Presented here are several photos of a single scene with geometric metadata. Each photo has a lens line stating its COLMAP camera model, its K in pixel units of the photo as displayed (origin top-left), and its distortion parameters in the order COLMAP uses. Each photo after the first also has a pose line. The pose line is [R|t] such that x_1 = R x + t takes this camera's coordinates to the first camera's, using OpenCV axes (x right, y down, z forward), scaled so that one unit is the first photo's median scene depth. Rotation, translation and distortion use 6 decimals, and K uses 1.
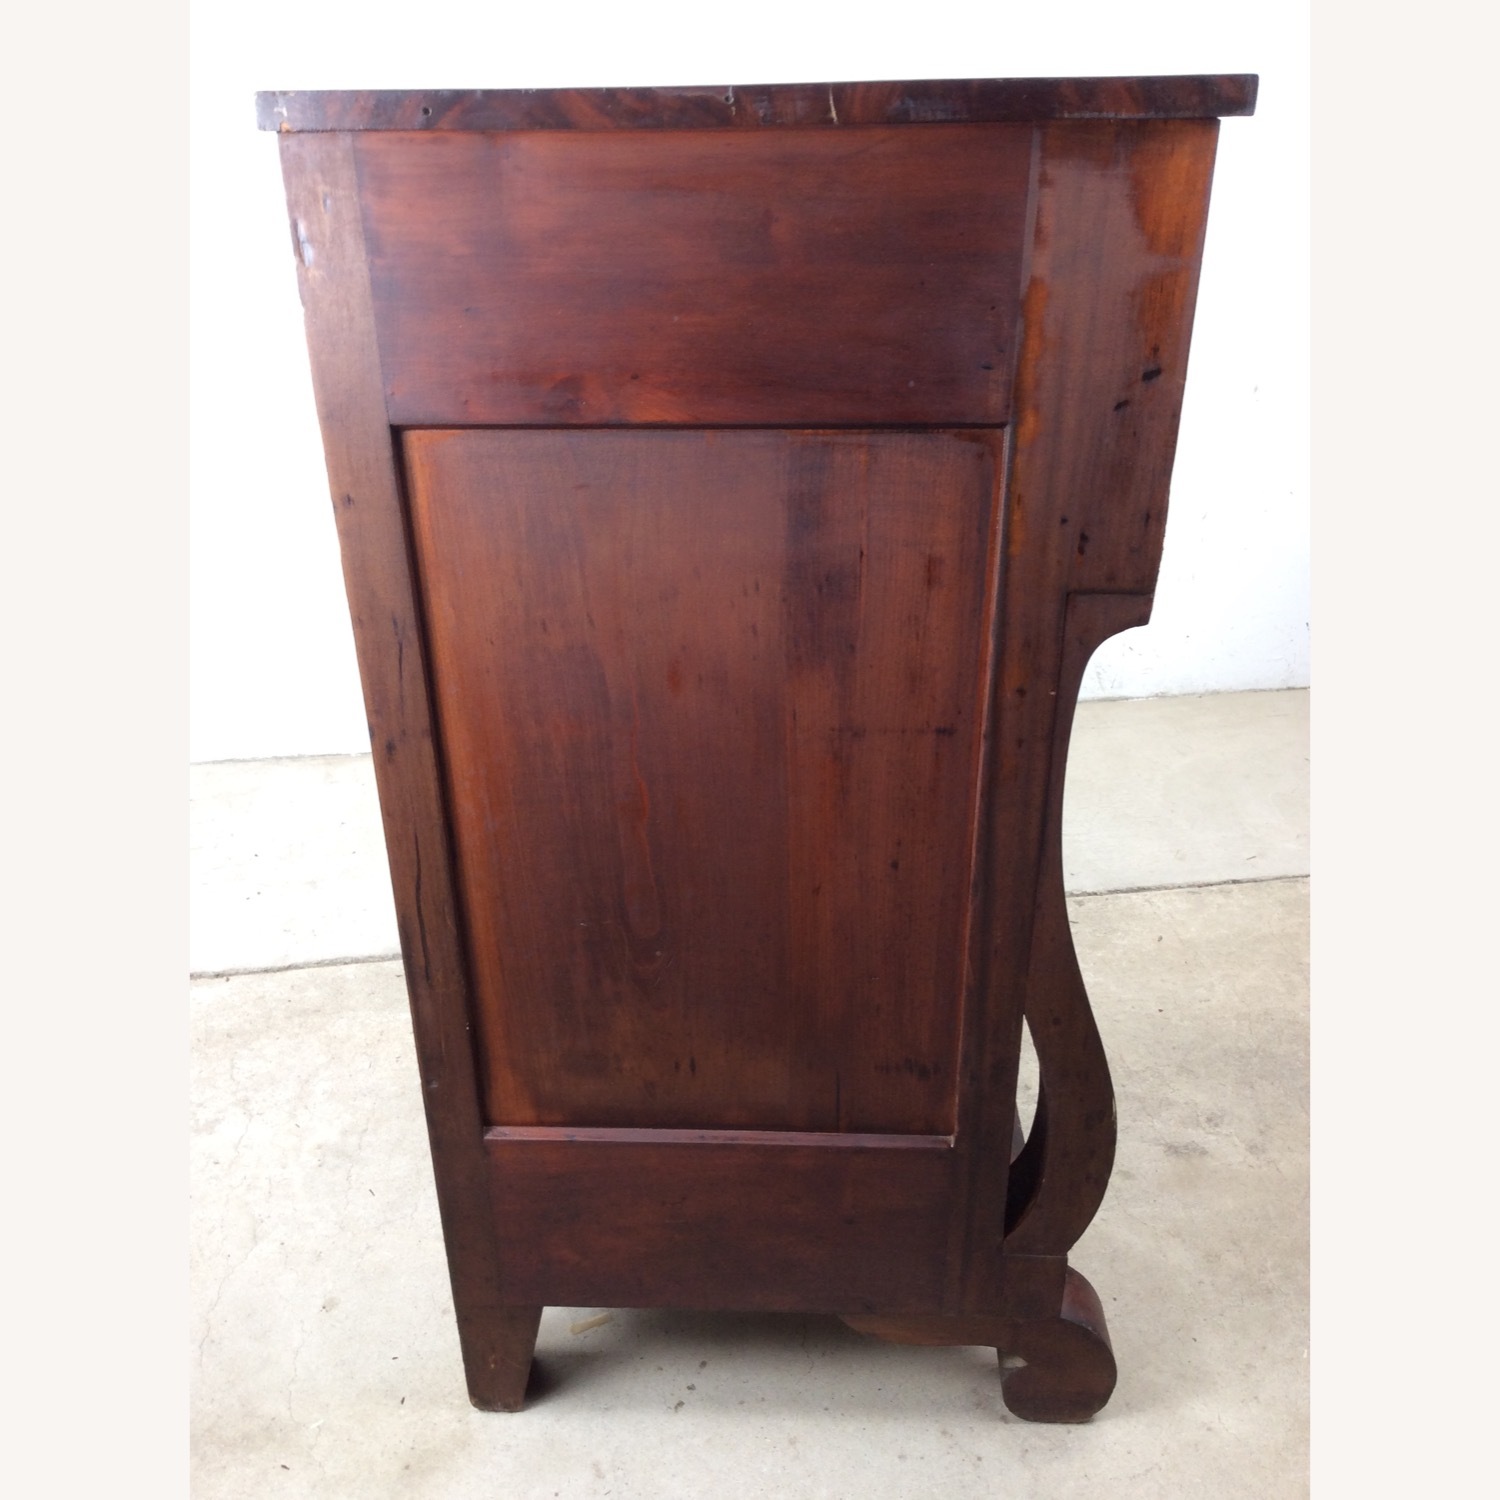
lens RADIAL K [[1358.8, 0, 741.7], [0, 1358.8, 753.1], [0, 0, 1]] dist [0.121257, -0.223275]
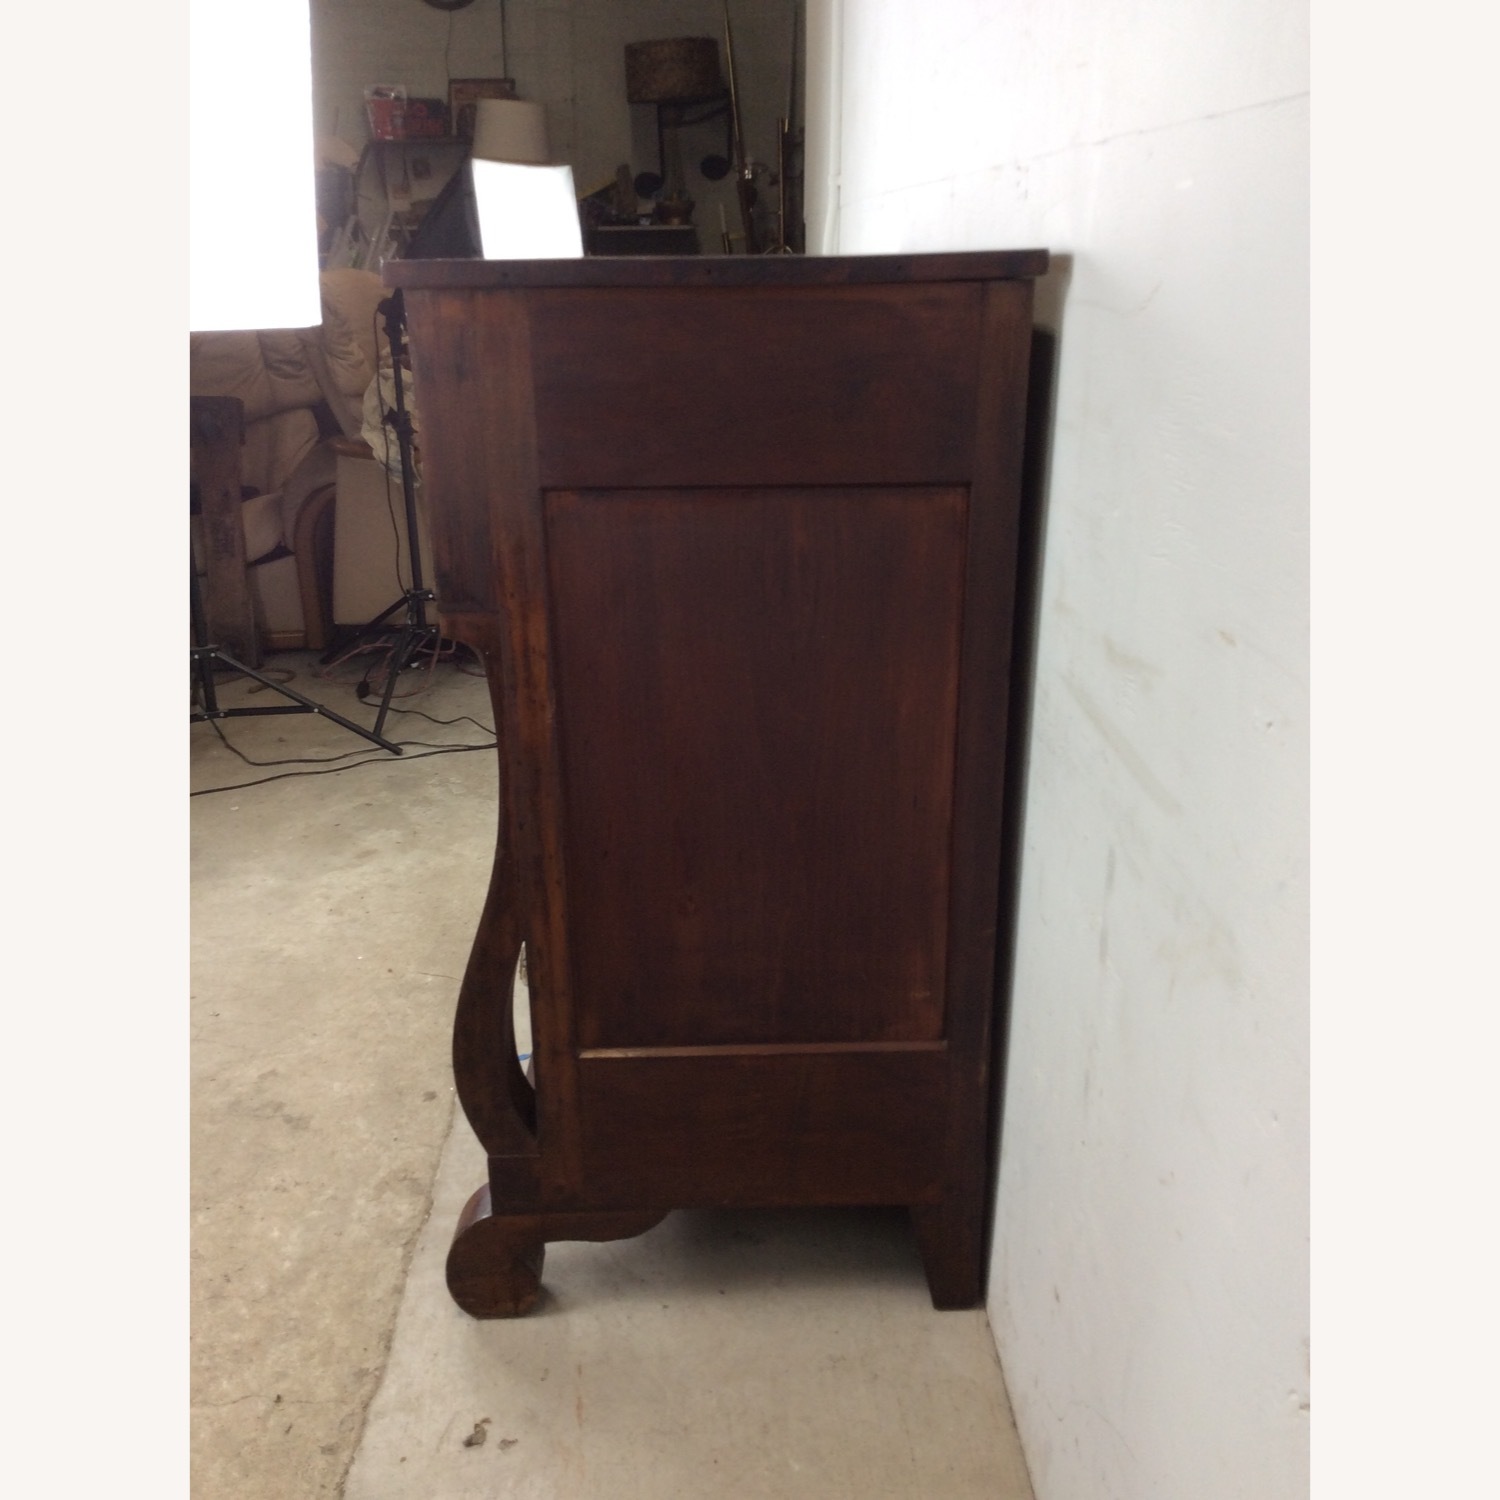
lens RADIAL K [[1351.3, 0, 750.0], [0, 1351.3, 750.0], [0, 0, 1]] dist [0.141803, -0.290286]
pose [[-0.102092, 0.361677, -0.926697, 0.804111], [-0.439863, 0.819135, 0.368156, -0.564832], [0.892243, 0.445205, 0.075461, 1.089970]]
